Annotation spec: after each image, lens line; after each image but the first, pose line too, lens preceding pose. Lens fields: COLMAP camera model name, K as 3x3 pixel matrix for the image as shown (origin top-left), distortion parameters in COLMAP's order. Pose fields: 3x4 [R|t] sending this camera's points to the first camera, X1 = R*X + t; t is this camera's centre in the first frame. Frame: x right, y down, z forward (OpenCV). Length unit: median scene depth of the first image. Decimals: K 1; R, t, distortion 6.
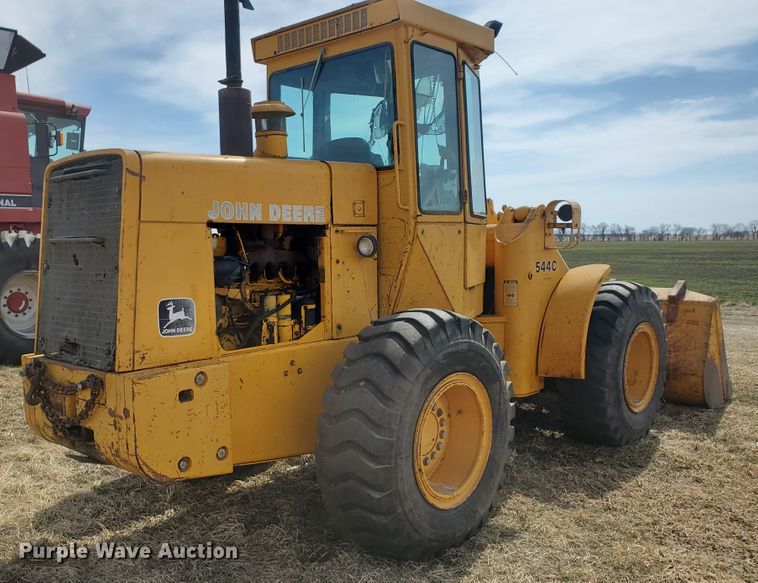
lens RADIAL K [[689.5, 0, 378.1], [0, 689.5, 315.9], [0, 0, 1]] dist [0.083225, -0.011956]
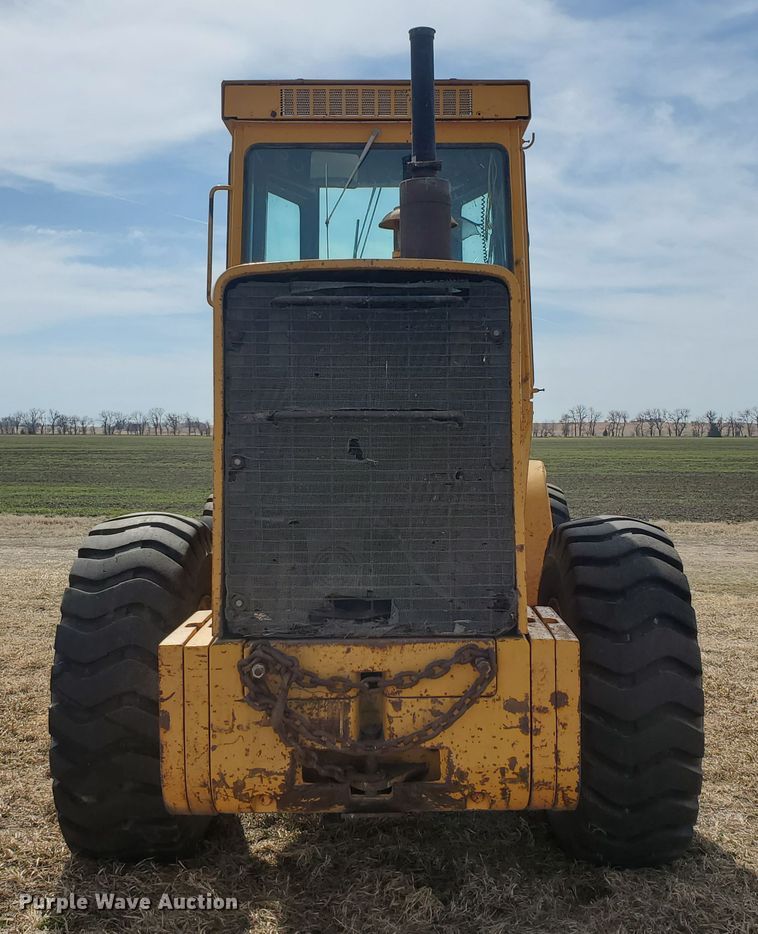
lens RADIAL K [[1104.7, 0, 379.0], [0, 1104.7, 467.0], [0, 0, 1]] dist [0.010868, 0.000663]
pose [[0.761332, -0.009665, 0.648290, -0.985990], [0.059697, 0.996687, -0.055247, -0.015788], [-0.645608, 0.080762, 0.759387, 0.324766]]
